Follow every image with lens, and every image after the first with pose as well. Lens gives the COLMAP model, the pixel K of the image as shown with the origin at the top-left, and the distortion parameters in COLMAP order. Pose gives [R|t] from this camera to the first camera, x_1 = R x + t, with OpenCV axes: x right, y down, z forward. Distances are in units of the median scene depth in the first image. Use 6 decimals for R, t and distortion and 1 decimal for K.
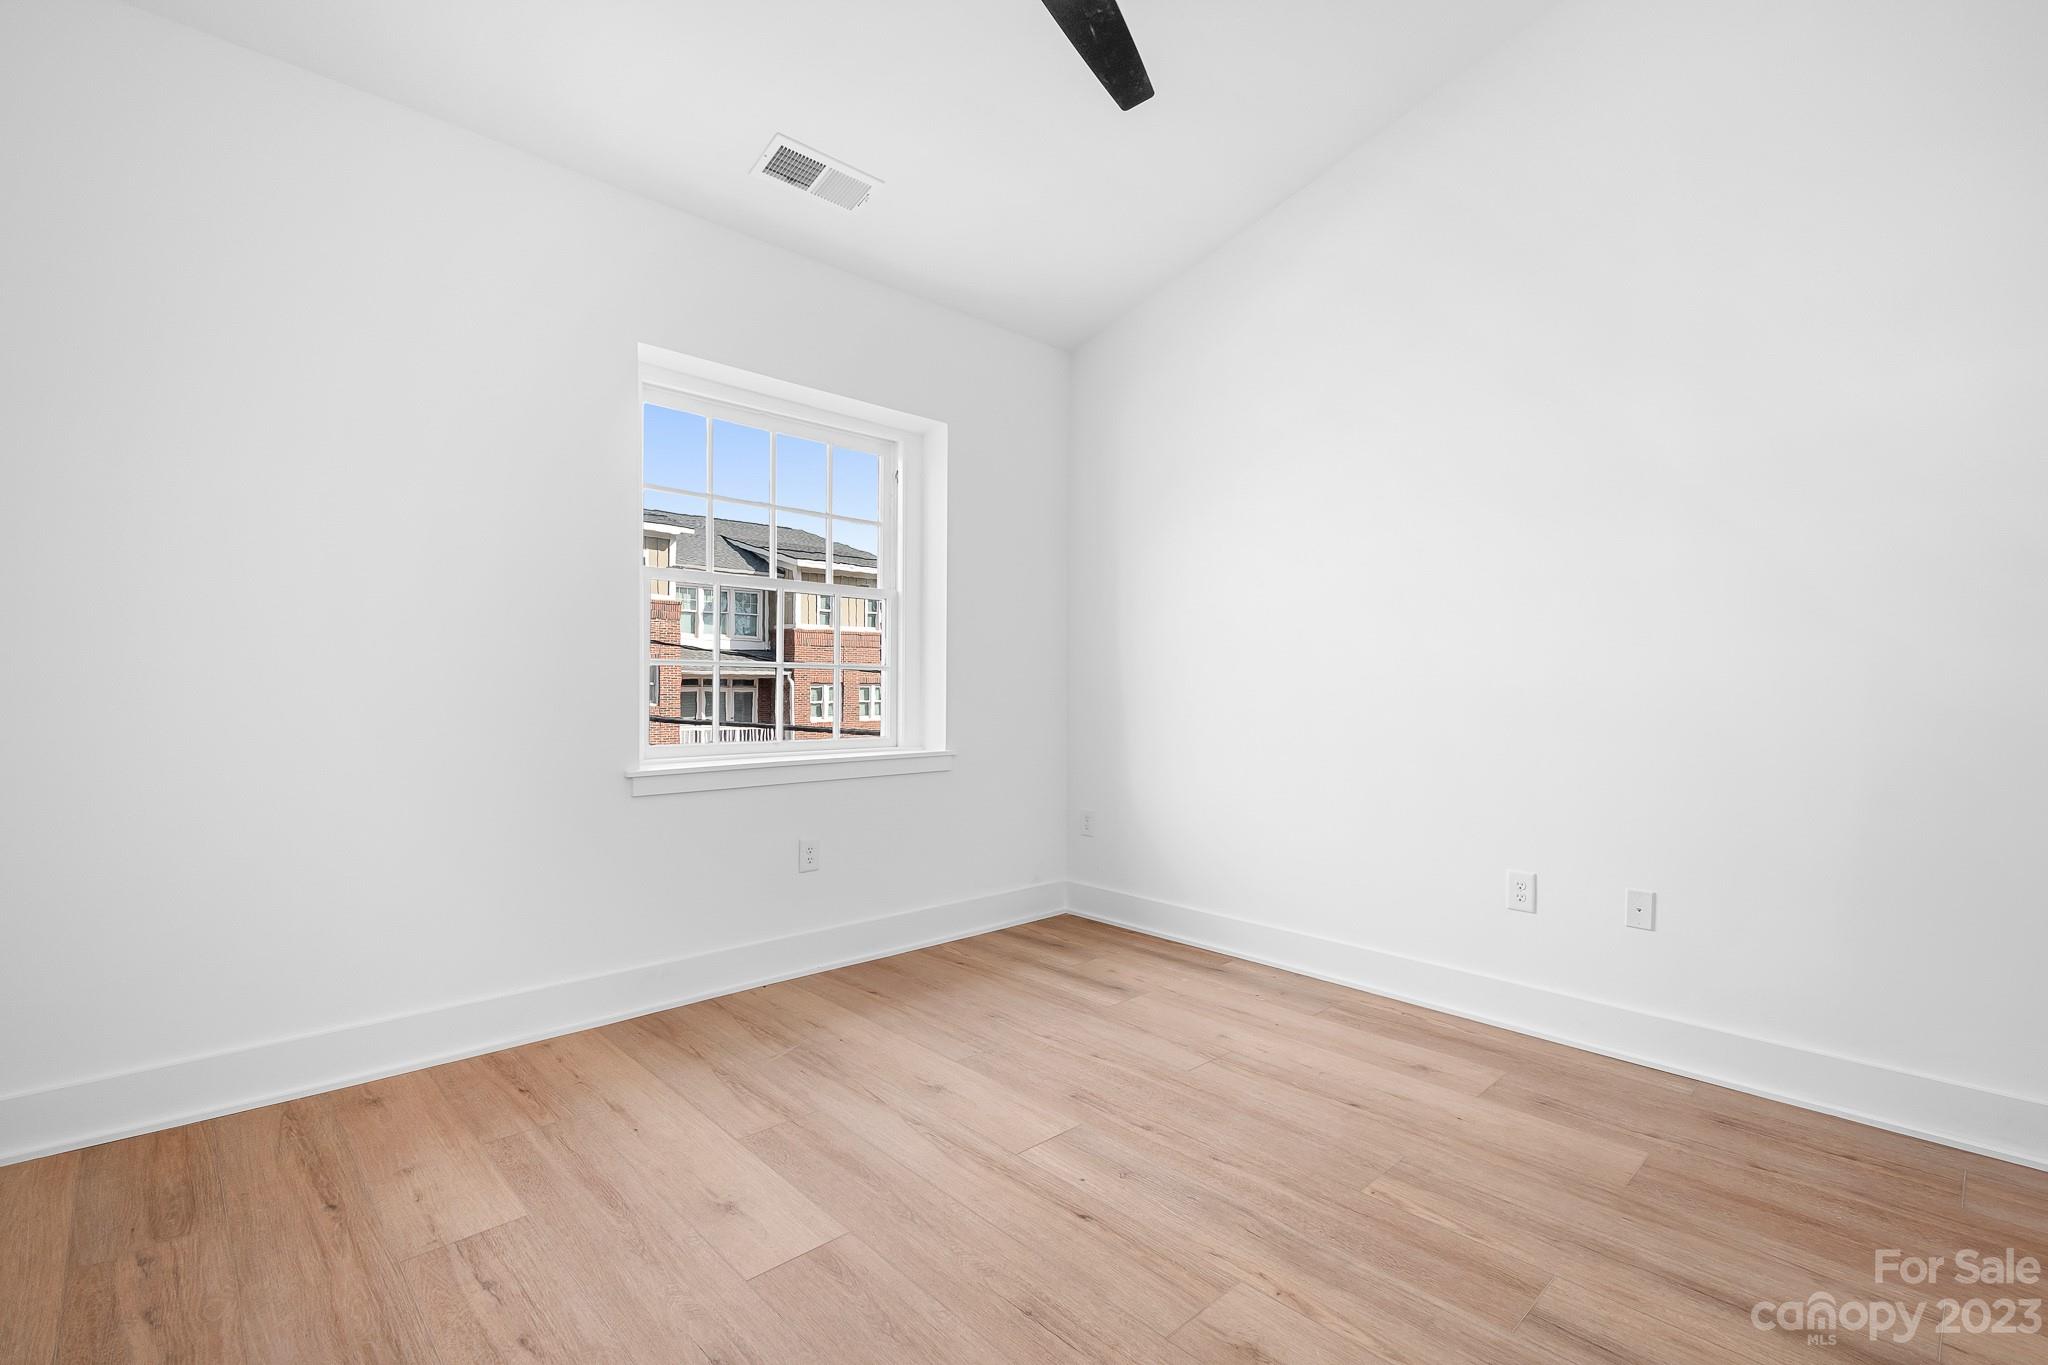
lens RADIAL K [[901.6, 0, 1030.5], [0, 901.6, 680.0], [0, 0, 1]] dist [-0.000509, -0.000449]
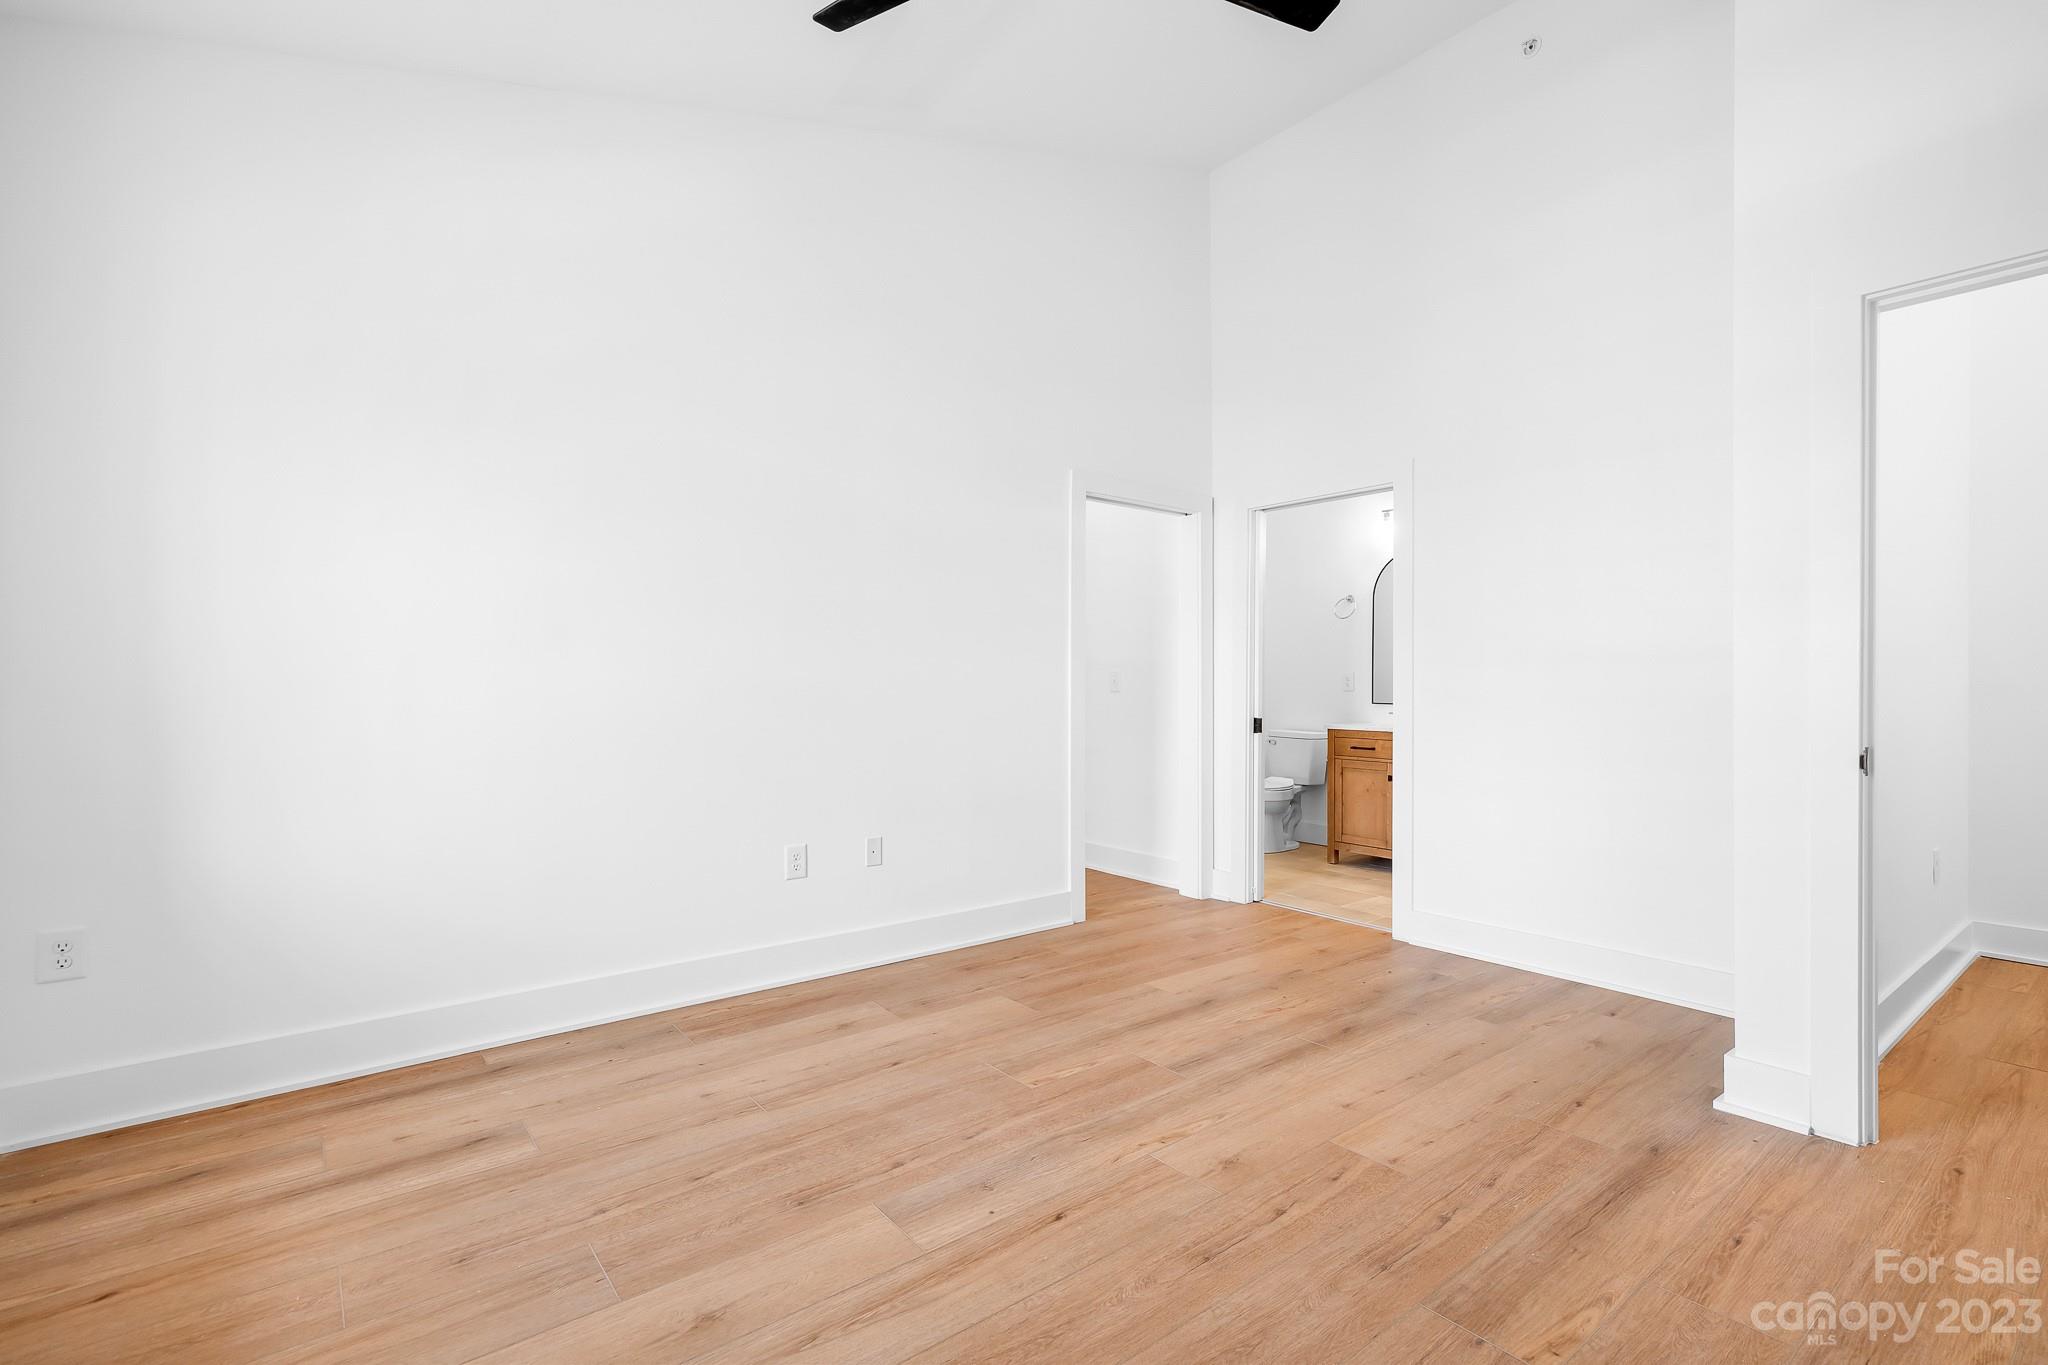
lens RADIAL K [[901.6, 0, 1030.1], [0, 901.6, 681.2], [0, 0, 1]] dist [-0.000509, -0.000449]
pose [[0.115509, -0.008237, 0.993272, -0.661688], [0.002763, 0.999964, 0.007972, -0.010695], [-0.993303, 0.001823, 0.115528, 0.639449]]
